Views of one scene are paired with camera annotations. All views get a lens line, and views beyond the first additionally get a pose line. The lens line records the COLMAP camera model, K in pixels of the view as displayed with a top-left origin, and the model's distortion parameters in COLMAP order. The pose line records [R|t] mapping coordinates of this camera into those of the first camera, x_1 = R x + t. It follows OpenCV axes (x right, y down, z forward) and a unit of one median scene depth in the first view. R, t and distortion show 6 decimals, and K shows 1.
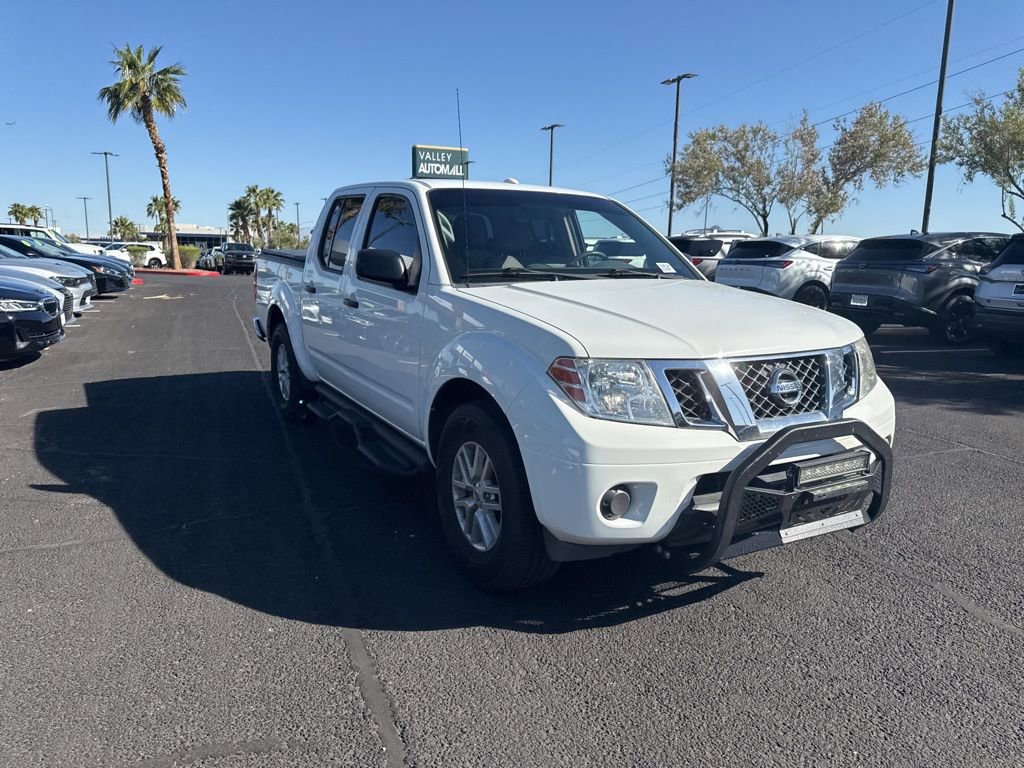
lens RADIAL K [[727.6, 0, 503.2], [0, 727.6, 385.5], [0, 0, 1]] dist [0.062205, -0.082287]
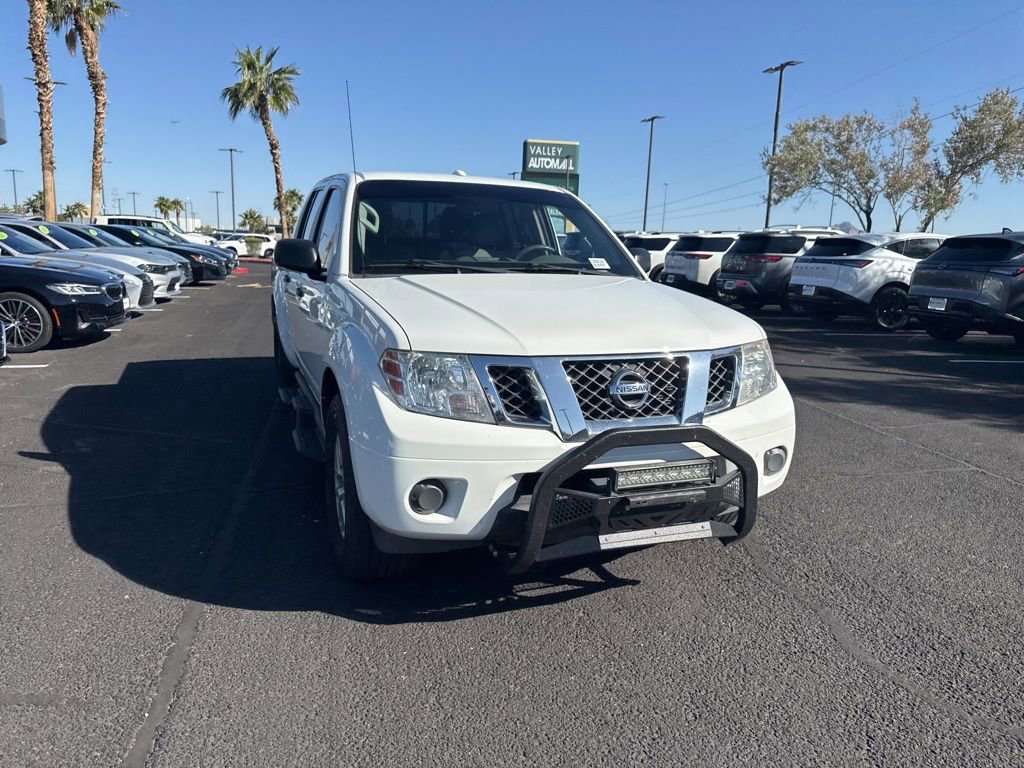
lens RADIAL K [[727.6, 0, 503.2], [0, 727.6, 385.5], [0, 0, 1]] dist [0.062205, -0.082287]
pose [[0.988445, 0.040715, -0.146011, 0.127030], [-0.039668, 0.999162, 0.010077, -0.001883], [0.146299, -0.004168, 0.989232, 0.009667]]
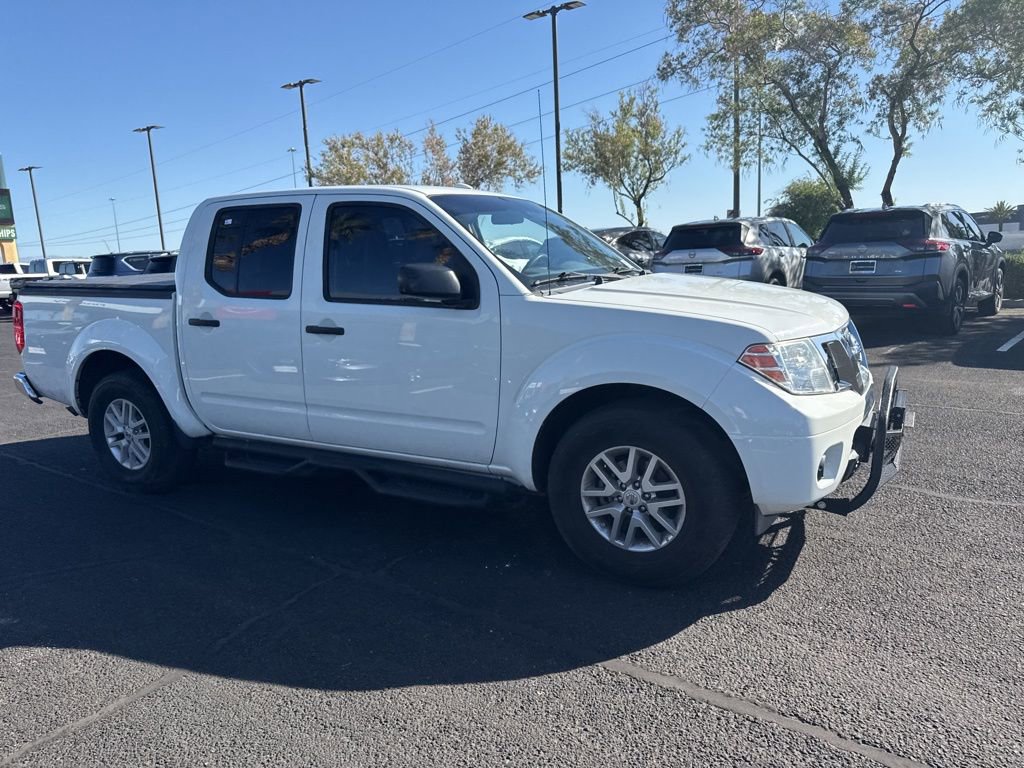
lens RADIAL K [[732.9, 0, 519.4], [0, 732.9, 393.2], [0, 0, 1]] dist [0.036659, -0.046955]
pose [[0.847264, -0.156088, 0.507721, -0.255066], [0.156248, 0.986797, 0.042629, -0.022727], [-0.507672, 0.043213, 0.860466, 0.081221]]
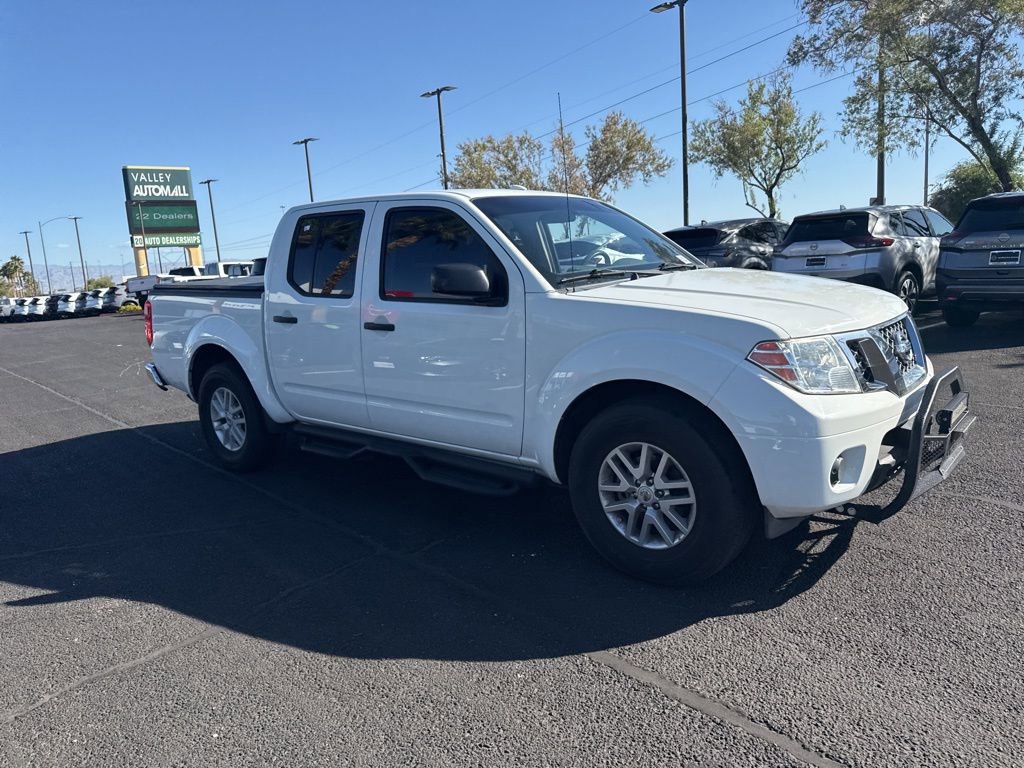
lens RADIAL K [[732.6, 0, 512.0], [0, 732.6, 384.0], [0, 0, 1]] dist [0.041552, -0.055643]
pose [[0.933651, -0.137118, 0.330901, -0.202332], [0.143490, 0.989638, 0.005221, -0.012119], [-0.328188, 0.042606, 0.943651, 0.041074]]
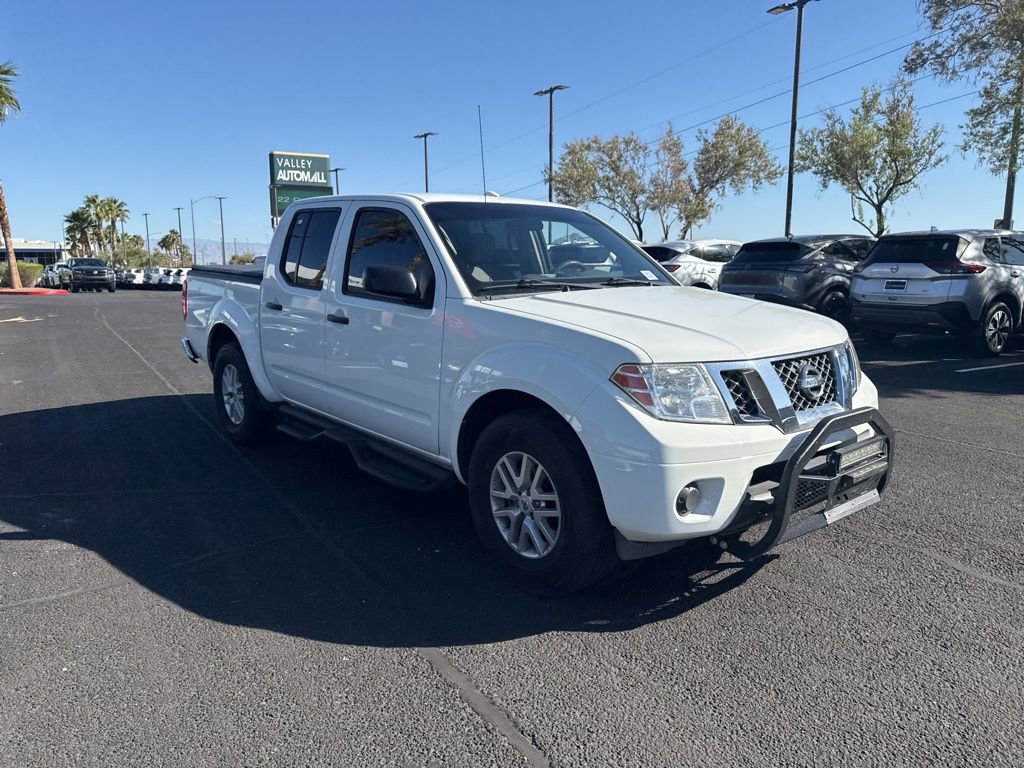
lens RADIAL K [[732.3, 0, 507.0], [0, 732.3, 386.6], [0, 0, 1]] dist [0.044261, -0.054107]
pose [[0.982606, -0.052450, 0.178144, -0.091043], [0.054081, 0.998527, -0.004306, -0.003769], [-0.177656, 0.013865, 0.983995, -0.000852]]
